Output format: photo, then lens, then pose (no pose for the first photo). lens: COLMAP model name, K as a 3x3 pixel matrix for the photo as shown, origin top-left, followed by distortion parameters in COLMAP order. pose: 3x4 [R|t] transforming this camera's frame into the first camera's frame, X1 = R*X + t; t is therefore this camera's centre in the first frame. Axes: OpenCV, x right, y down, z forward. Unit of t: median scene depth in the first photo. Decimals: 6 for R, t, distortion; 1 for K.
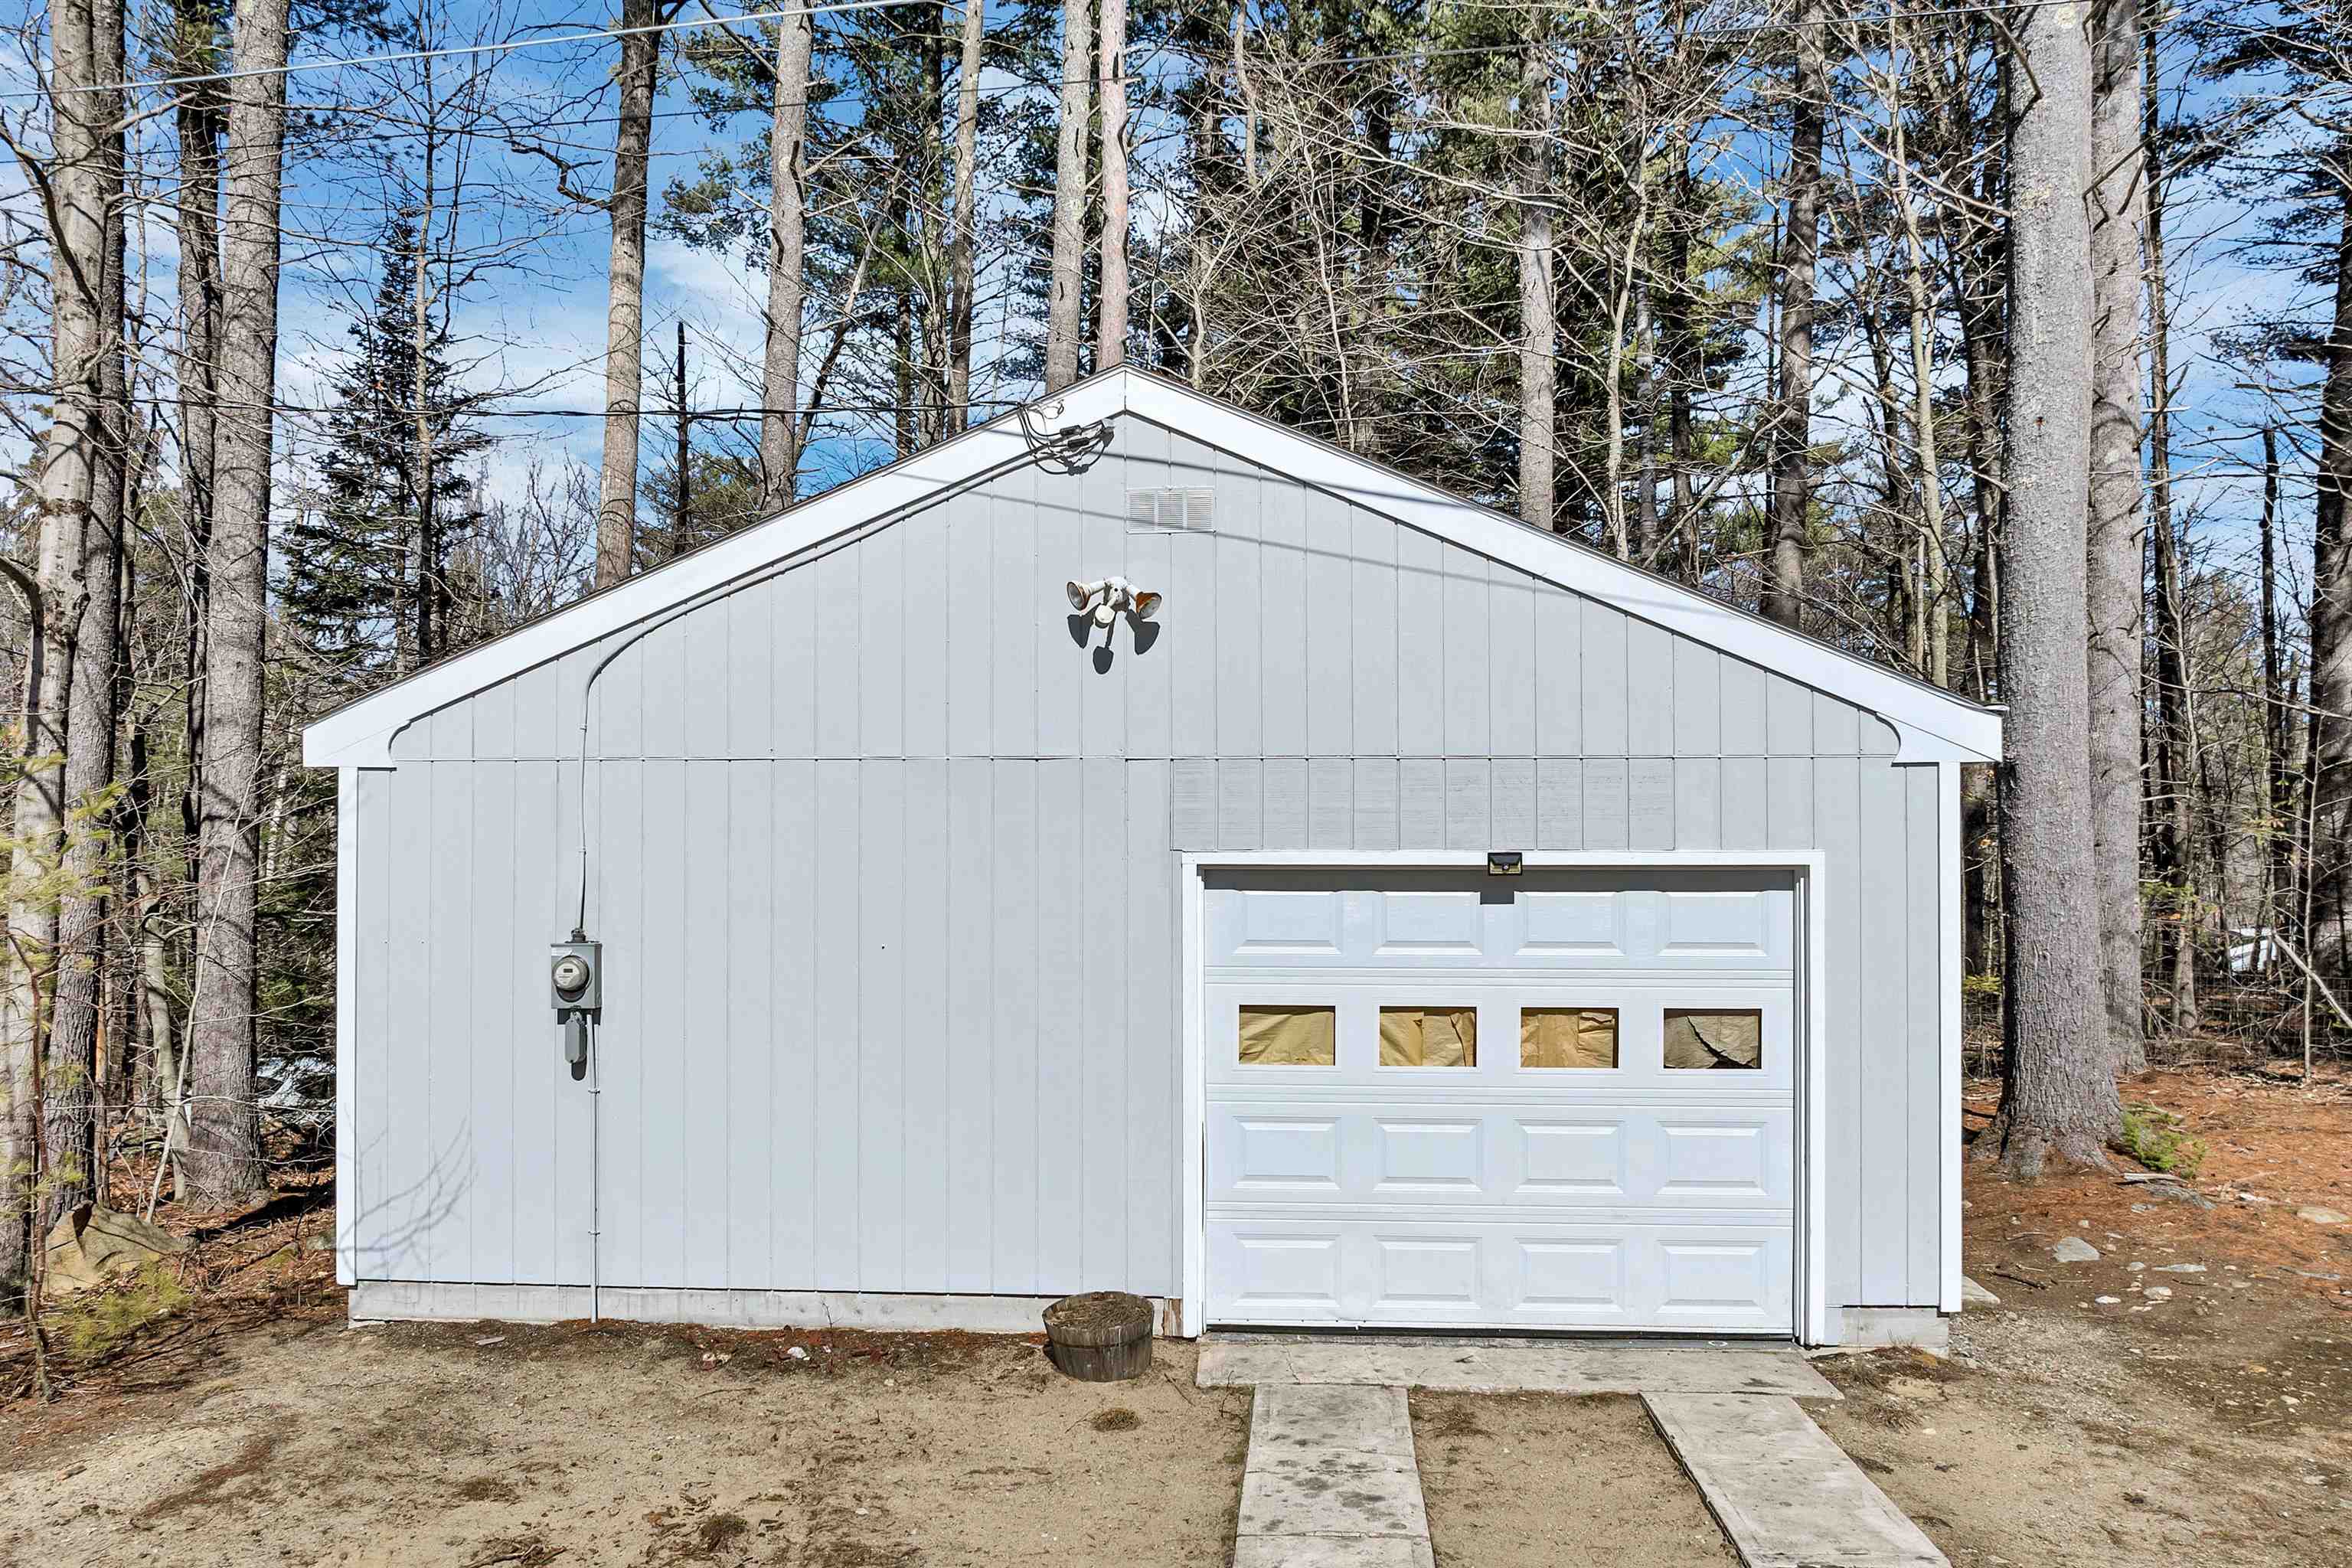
lens RADIAL K [[1632.2, 0, 1176.0], [0, 1632.2, 784.0], [0, 0, 1]] dist [0.004535, 0.008057]
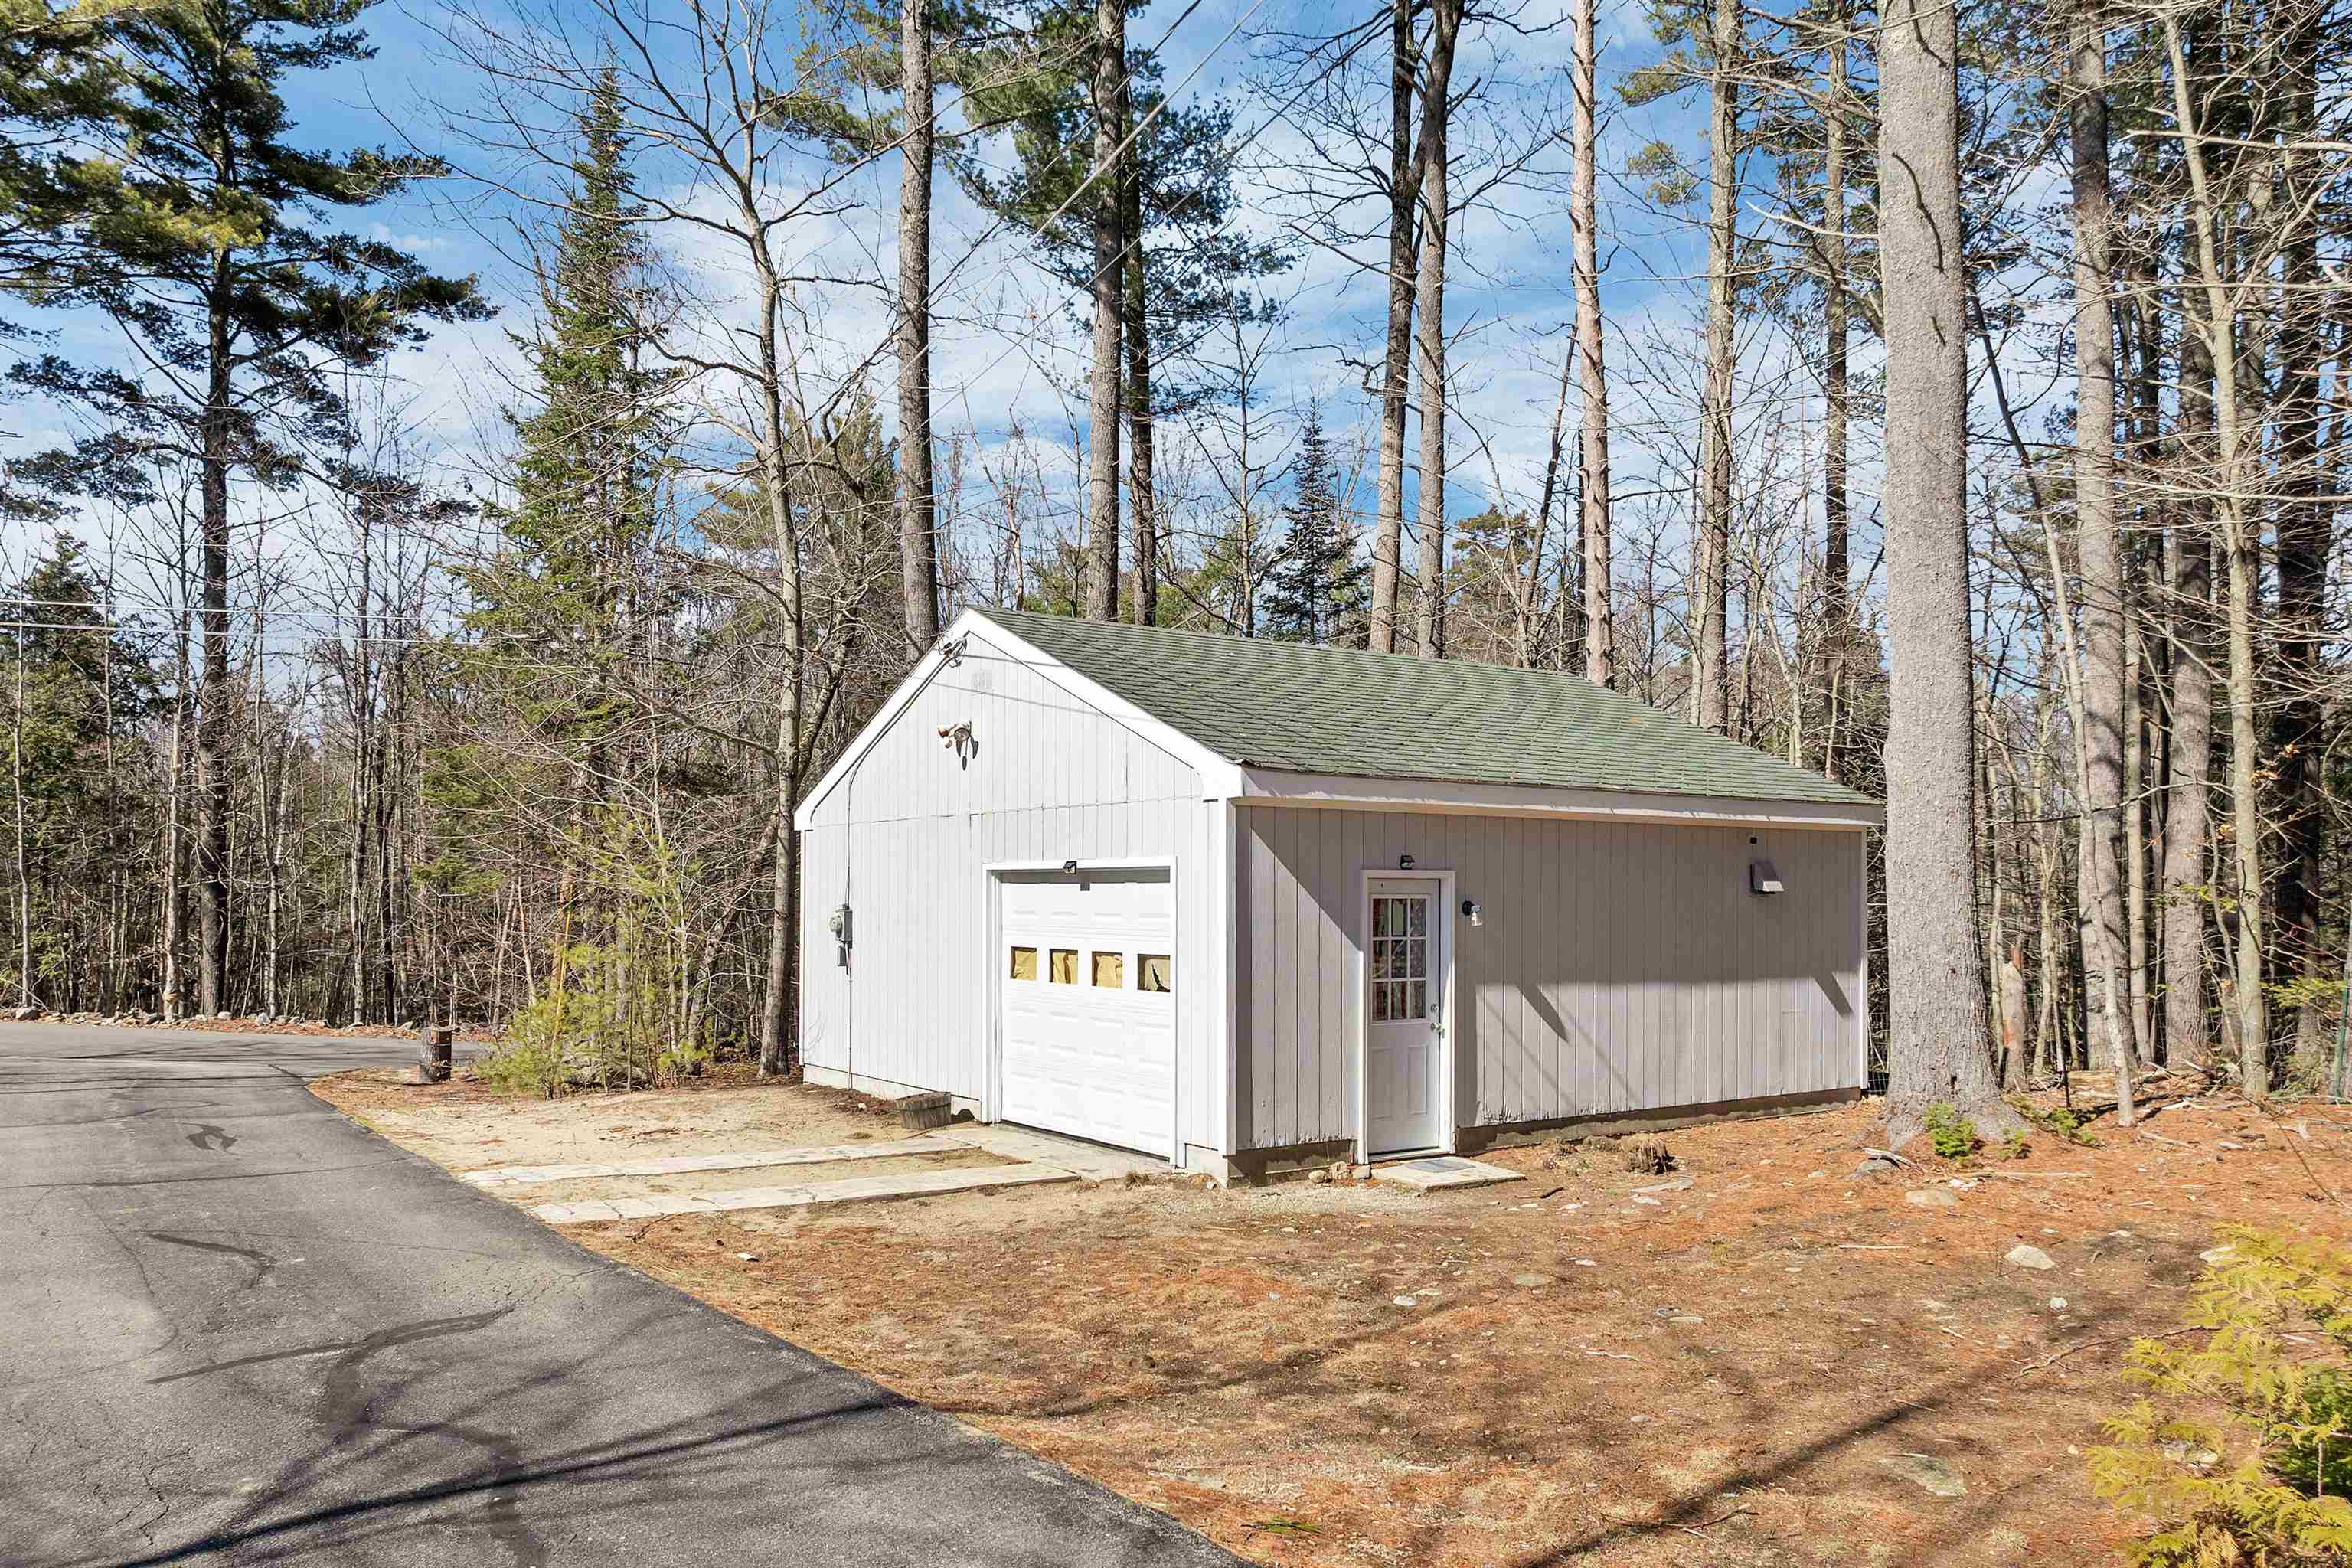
lens RADIAL K [[1632.2, 0, 1176.0], [0, 1632.2, 784.0], [0, 0, 1]] dist [0.004535, 0.008057]
pose [[0.651892, -0.050632, -0.756620, 1.583497], [0.044499, 0.998603, -0.028486, 0.014184], [0.757005, -0.015099, 0.653234, -0.052743]]
